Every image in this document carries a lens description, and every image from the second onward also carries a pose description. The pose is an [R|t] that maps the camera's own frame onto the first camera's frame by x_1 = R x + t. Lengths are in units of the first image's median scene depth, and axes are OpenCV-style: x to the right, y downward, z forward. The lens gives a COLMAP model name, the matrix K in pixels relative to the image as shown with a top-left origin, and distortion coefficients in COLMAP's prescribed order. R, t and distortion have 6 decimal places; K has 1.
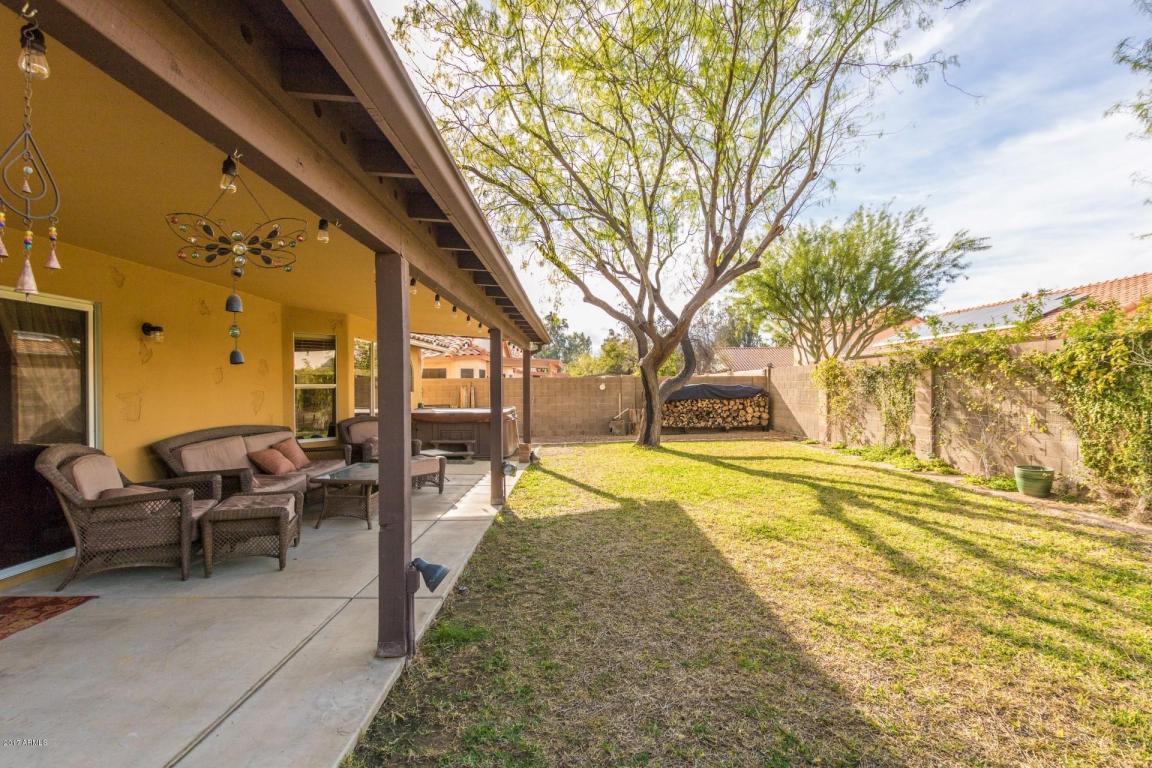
lens RADIAL K [[522.8, 0, 581.5], [0, 522.8, 391.9], [0, 0, 1]] dist [0.006649, -0.001227]
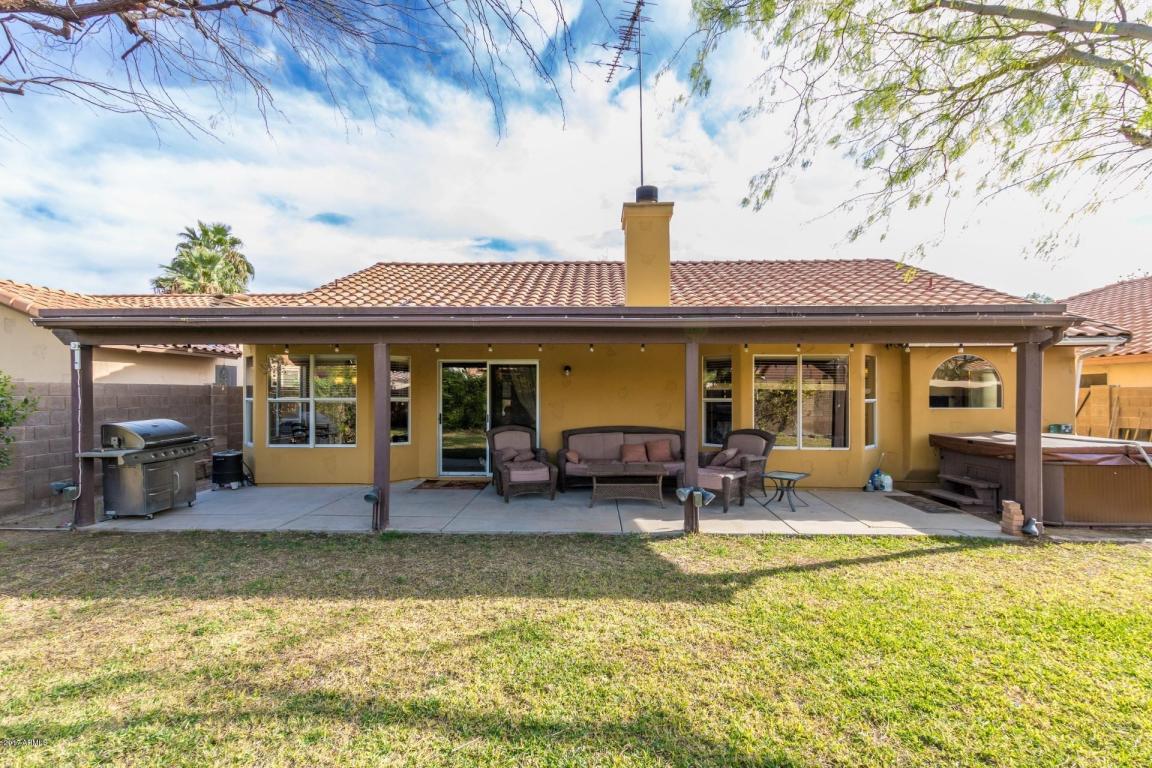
lens RADIAL K [[522.8, 0, 581.5], [0, 522.8, 391.9], [0, 0, 1]] dist [0.006649, -0.001227]
pose [[-0.043198, 0.004511, -0.999056, 0.647436], [-0.009803, 0.999940, 0.004939, -0.029901], [0.999018, 0.010007, -0.043151, 0.704347]]
